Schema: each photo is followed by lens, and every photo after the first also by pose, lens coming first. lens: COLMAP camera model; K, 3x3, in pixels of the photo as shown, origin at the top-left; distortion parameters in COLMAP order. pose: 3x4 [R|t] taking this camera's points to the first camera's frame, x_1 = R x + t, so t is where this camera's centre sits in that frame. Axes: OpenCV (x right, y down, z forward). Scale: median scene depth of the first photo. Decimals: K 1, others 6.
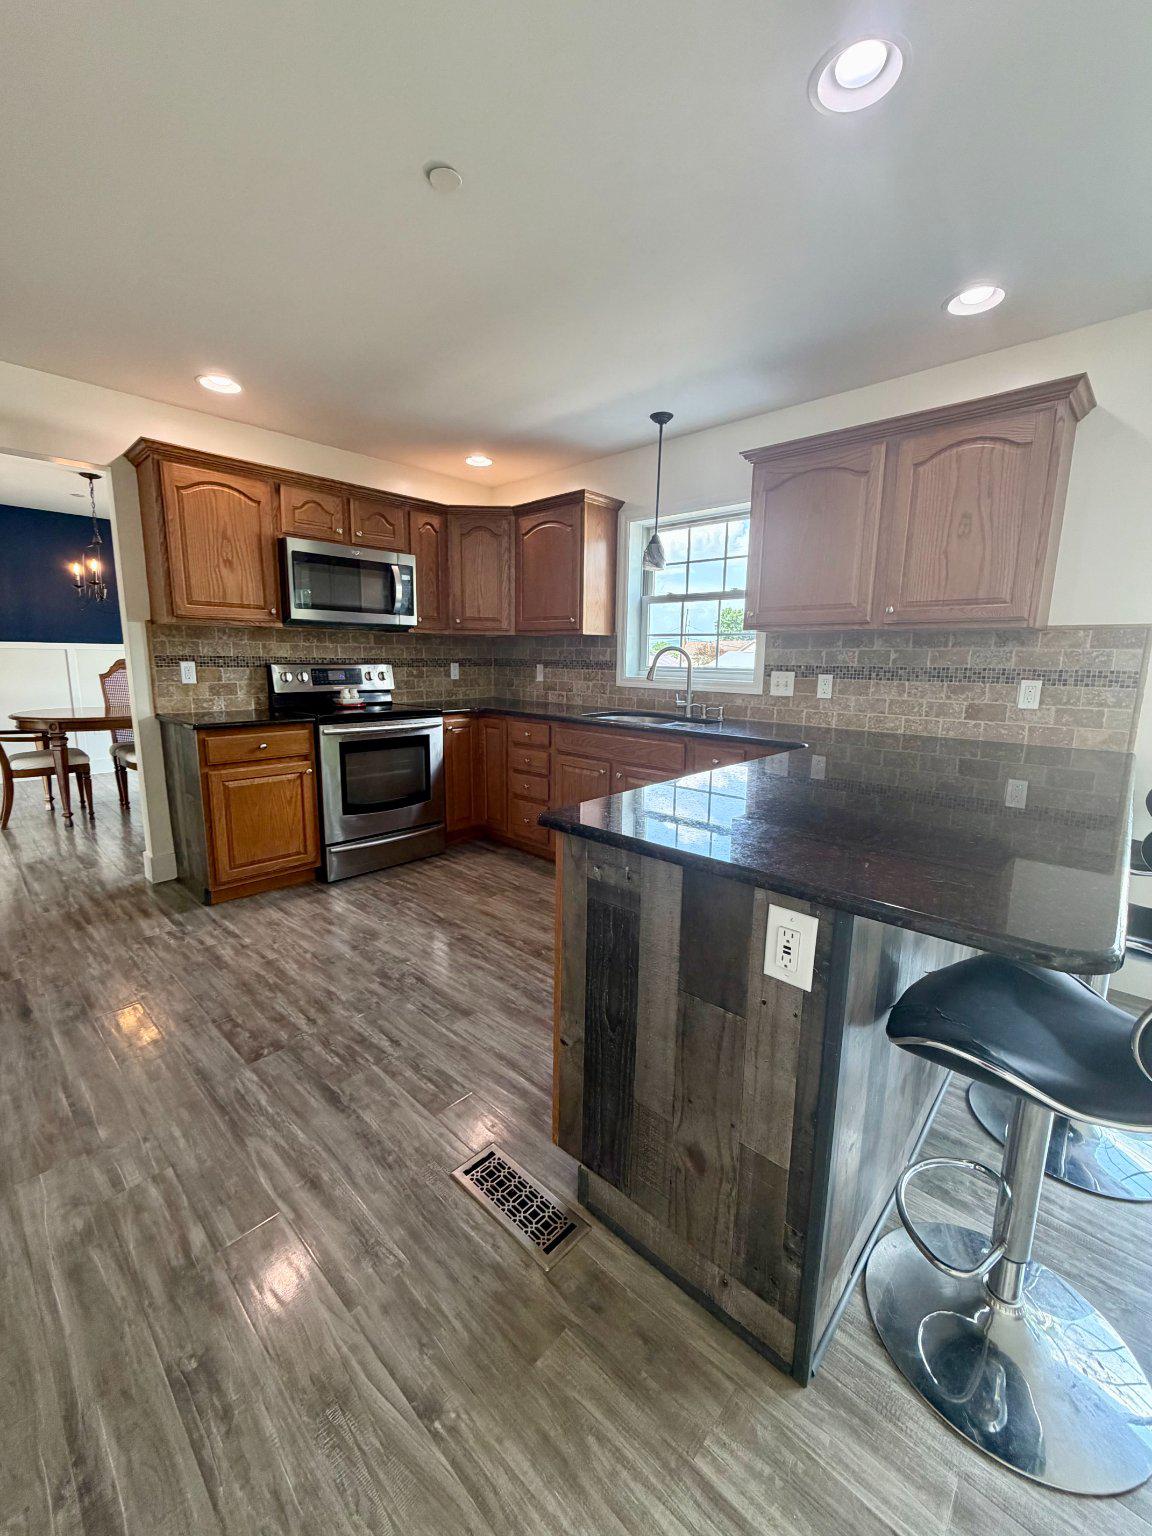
lens RADIAL K [[610.2, 0, 568.9], [0, 610.2, 759.4], [0, 0, 1]] dist [-0.003124, -0.000007]
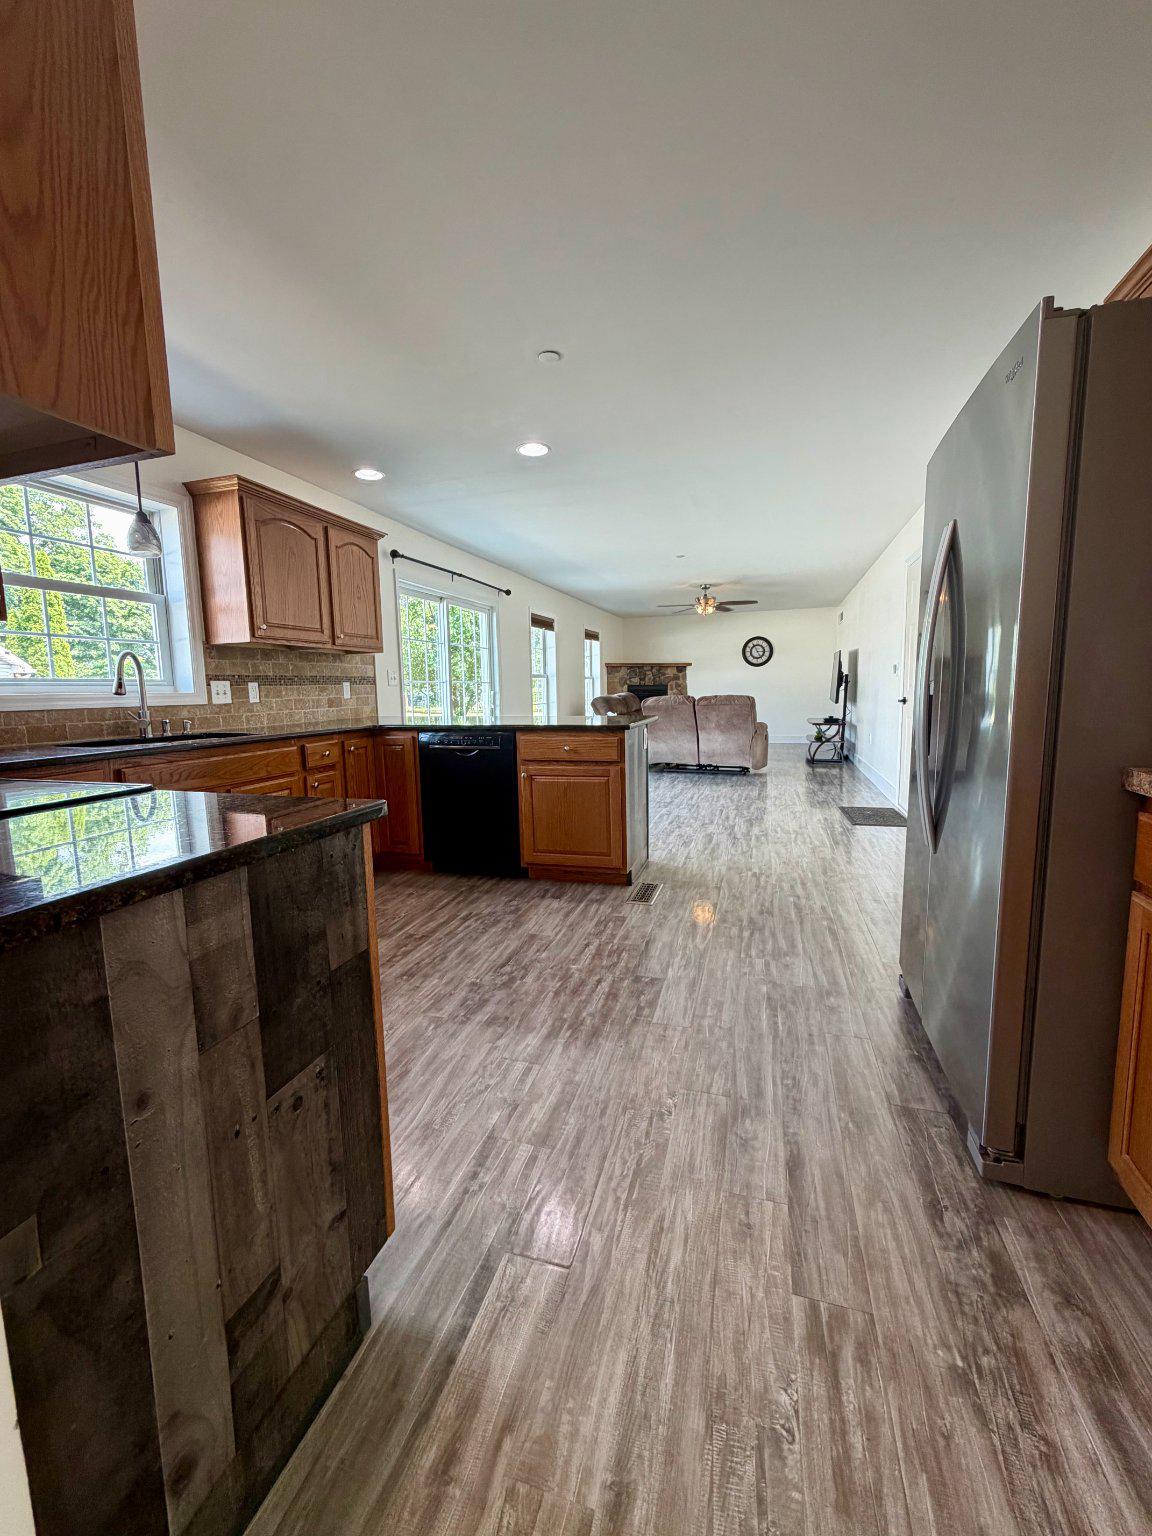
lens RADIAL K [[610.2, 0, 583.2], [0, 610.2, 764.5], [0, 0, 1]] dist [-0.003124, -0.000007]
pose [[-0.447619, -0.117105, 0.886524, -0.910817], [0.161735, 0.964436, 0.209060, -0.126334], [-0.879477, 0.236961, -0.412759, 0.941295]]
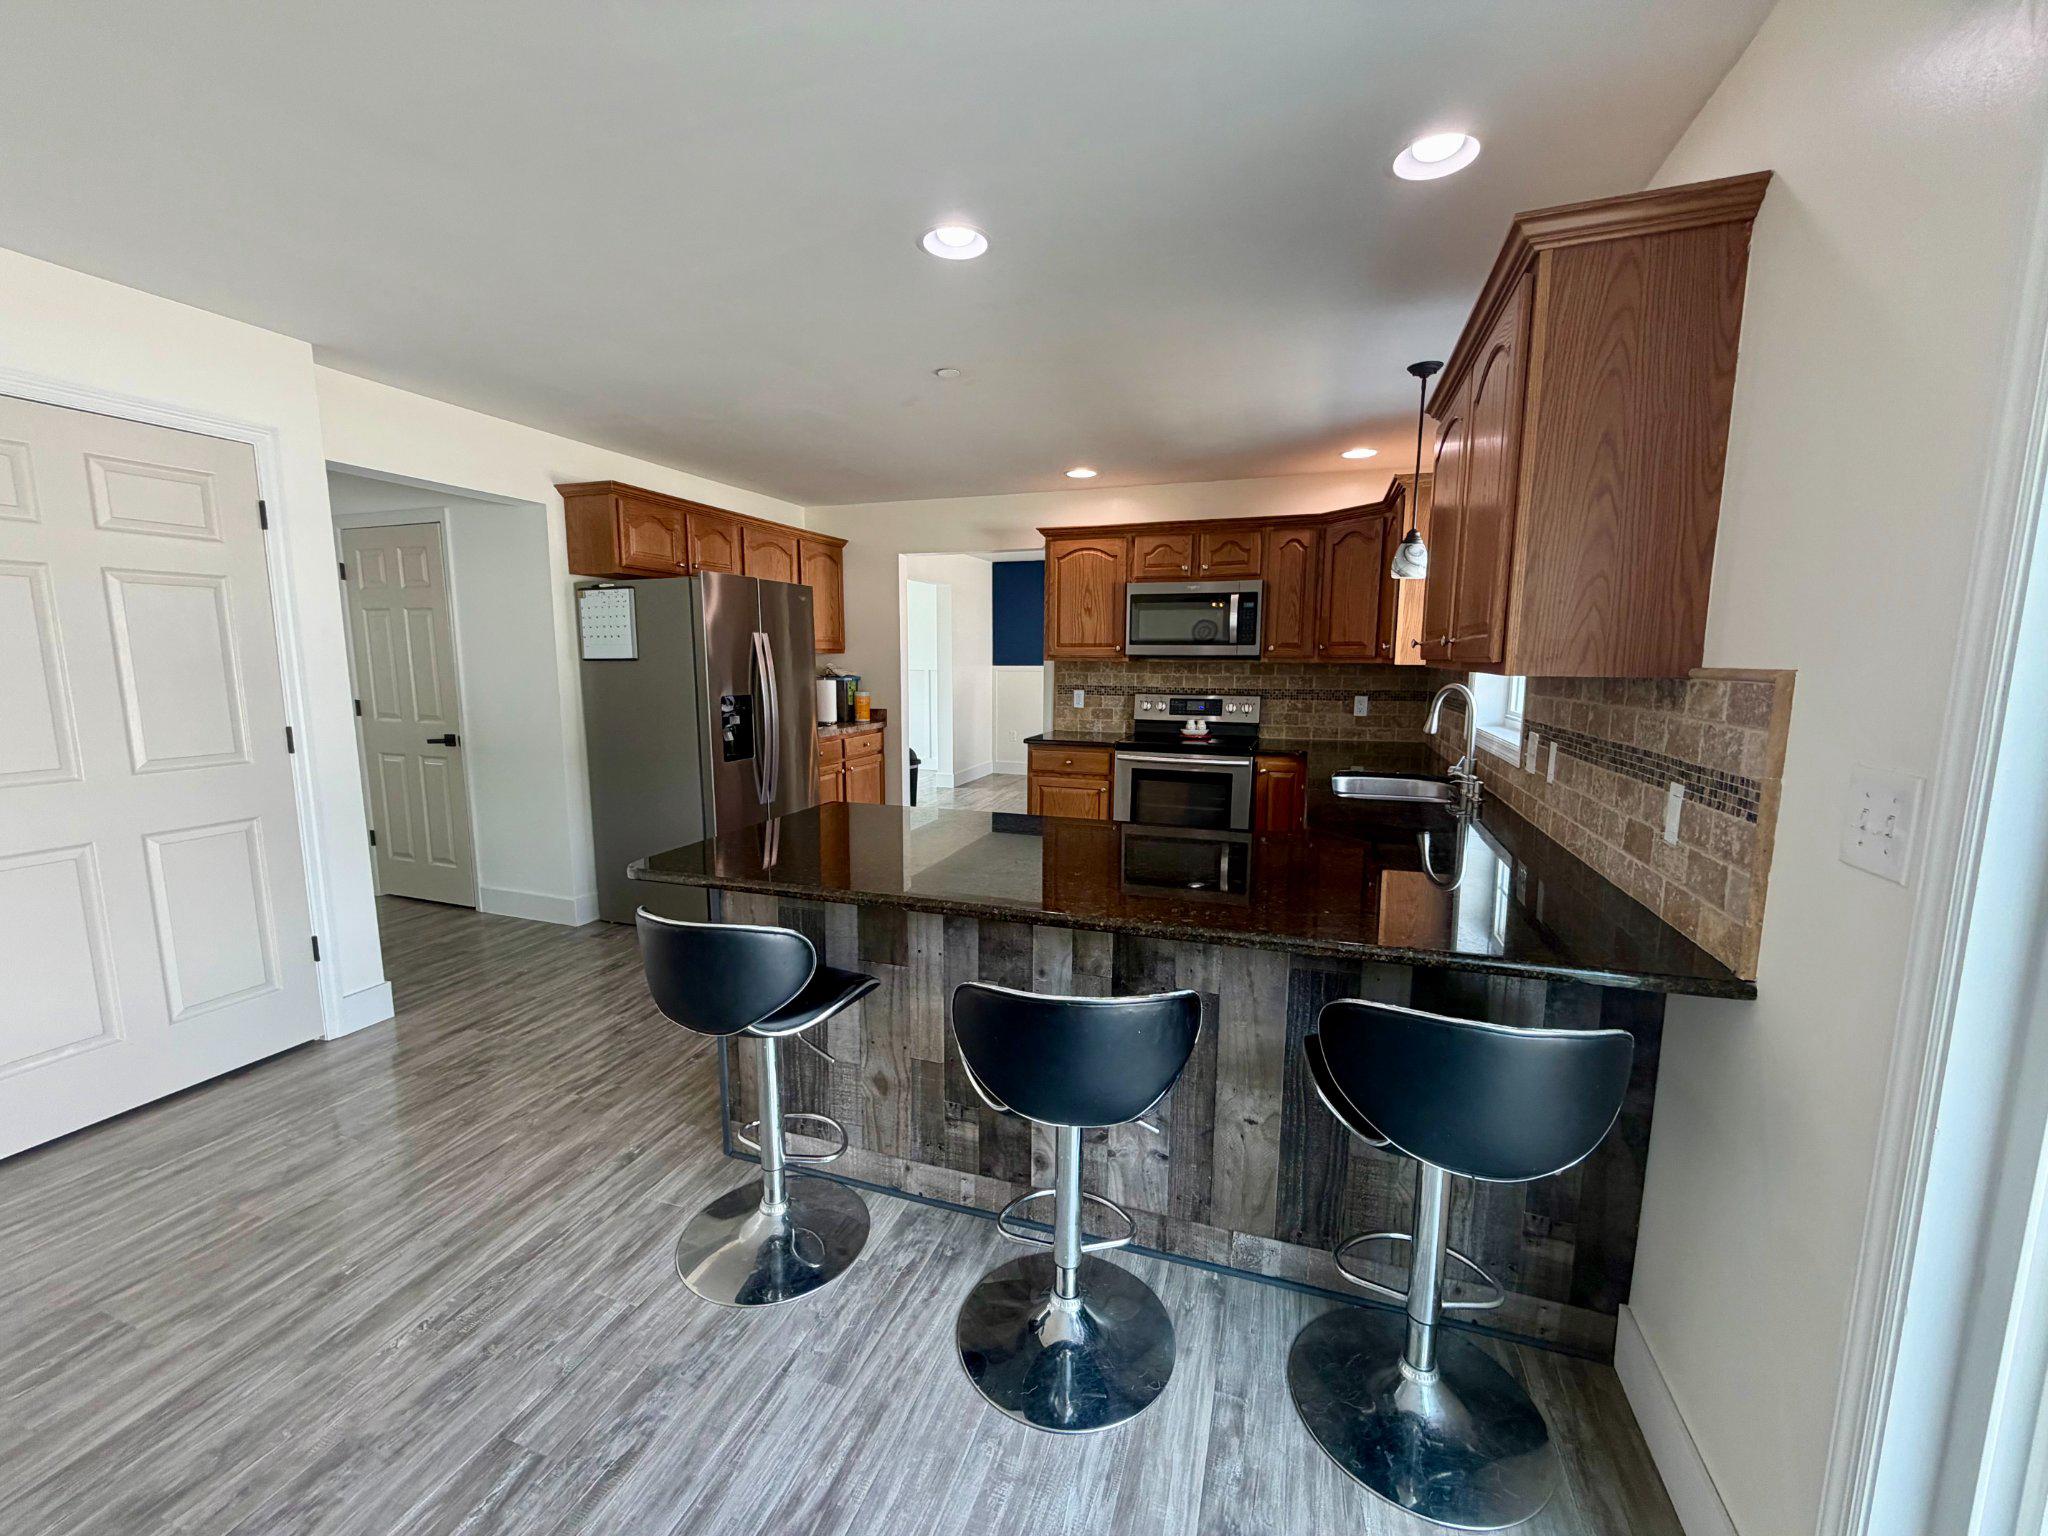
lens RADIAL K [[813.7, 0, 1021.5], [0, 813.7, 766.1], [0, 0, 1]] dist [-0.003124, -0.000007]
pose [[0.411501, 0.108932, -0.904876, 0.887200], [-0.150507, 0.987323, 0.050412, -0.078697], [0.898896, 0.115446, 0.422680, 0.230593]]
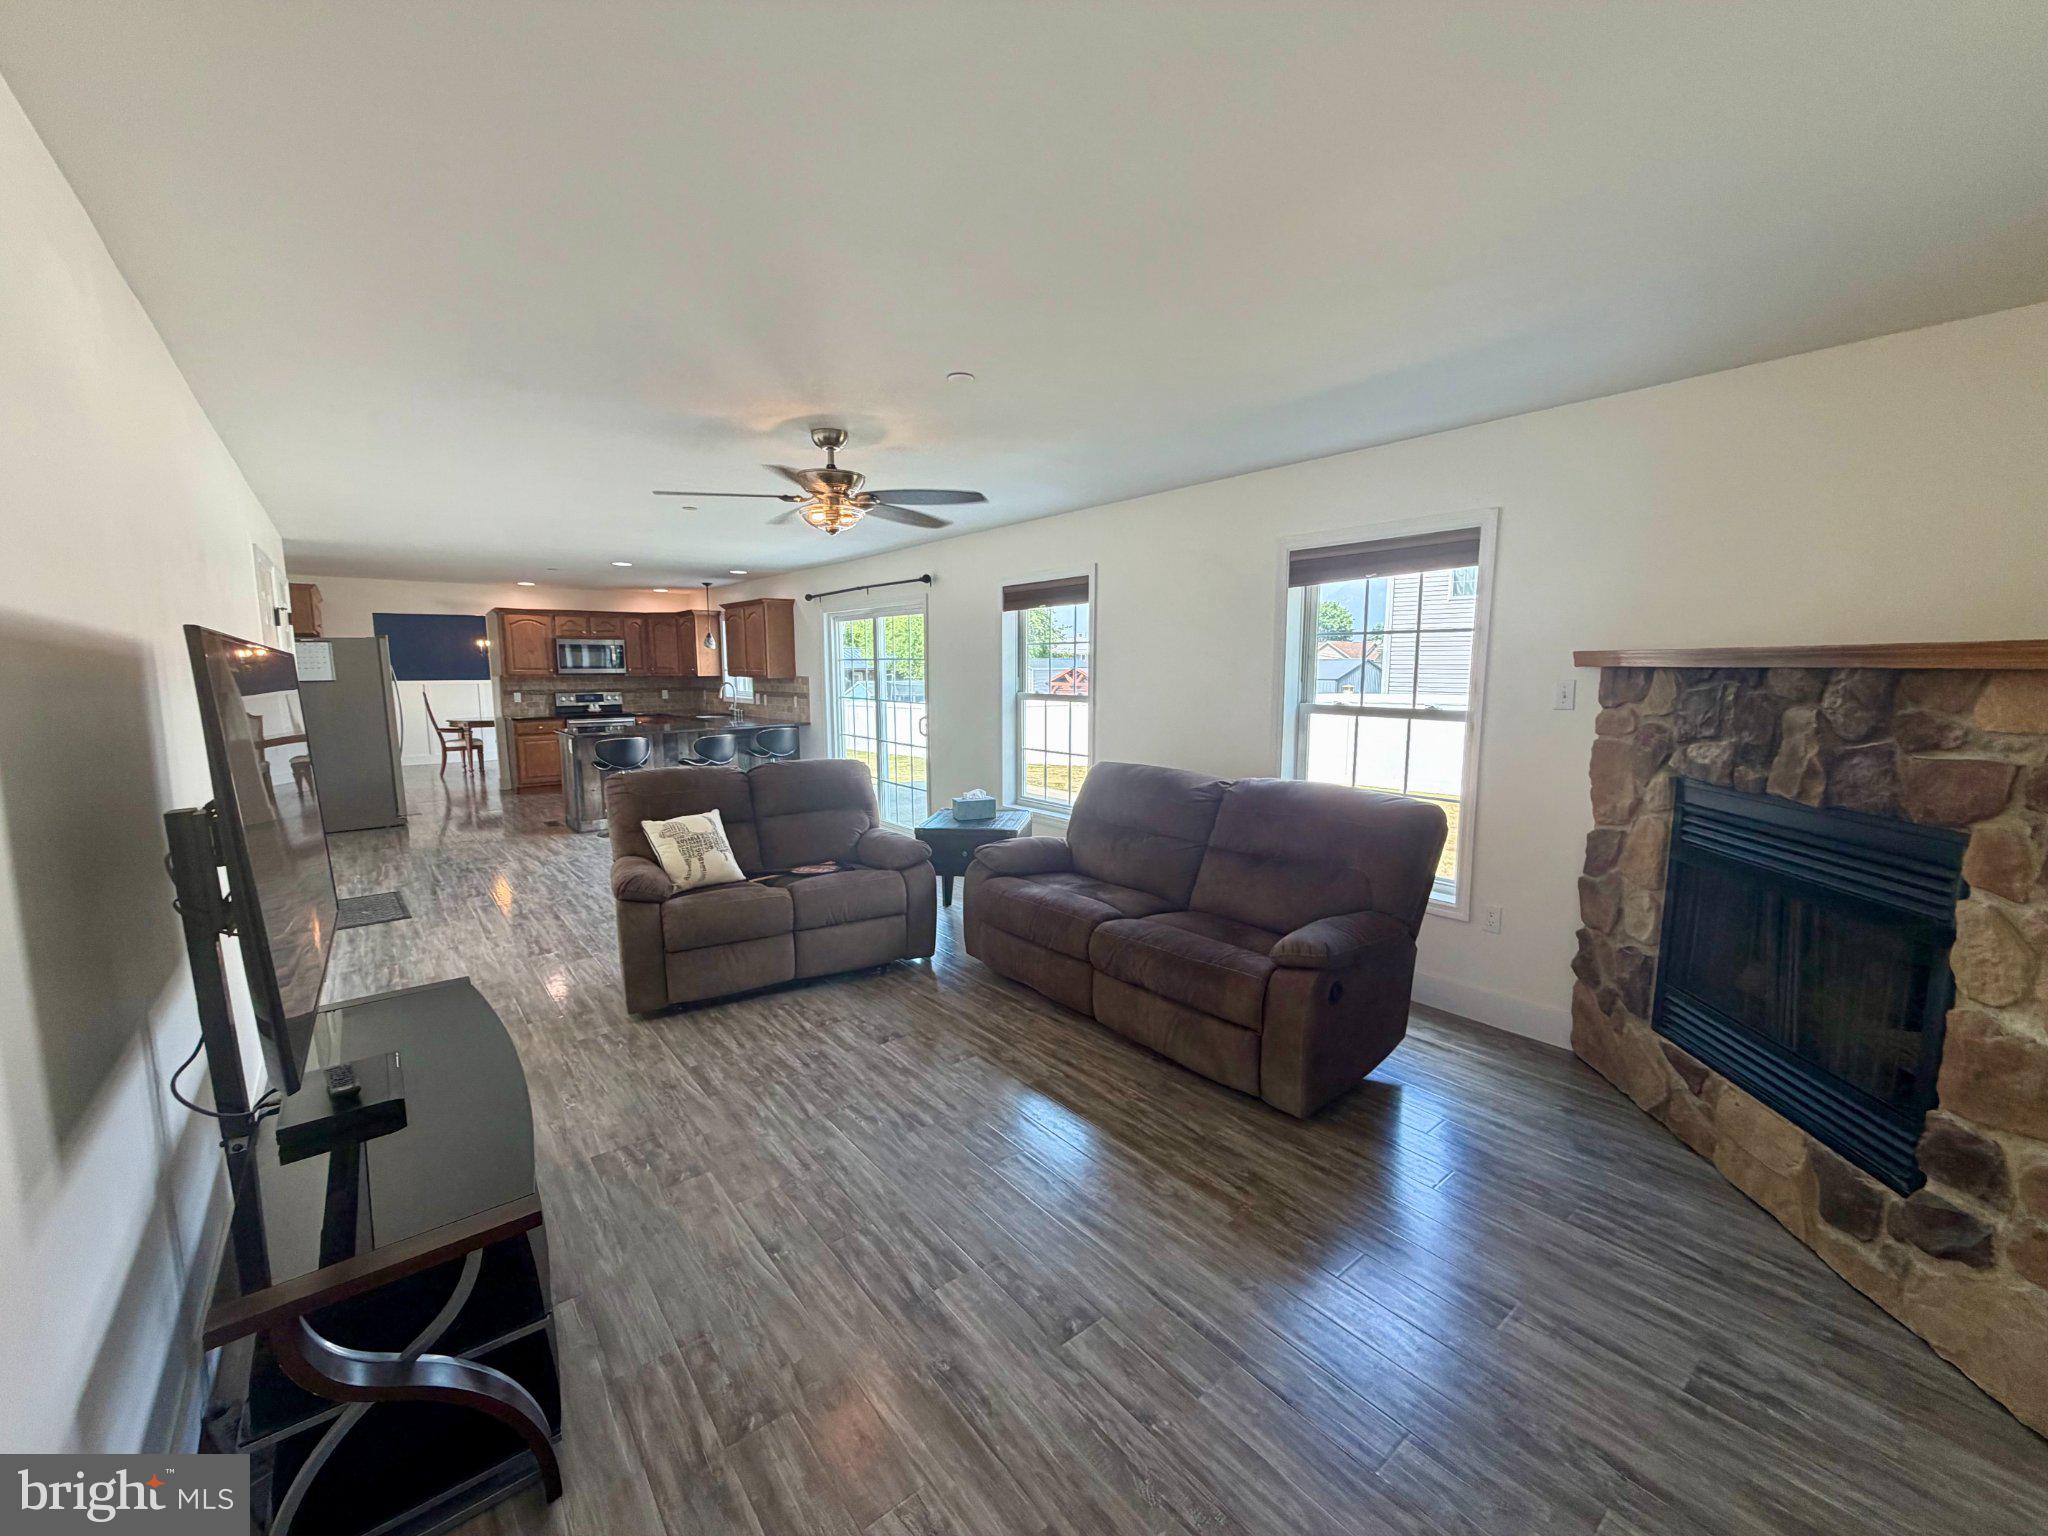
lens RADIAL K [[813.7, 0, 1015.0], [0, 813.7, 770.0], [0, 0, 1]] dist [-0.003124, -0.000007]
pose [[0.991504, -0.001878, -0.130060, 1.724571], [-0.003198, 0.999241, -0.038812, 0.256584], [0.130035, 0.038899, 0.990746, -1.878854]]
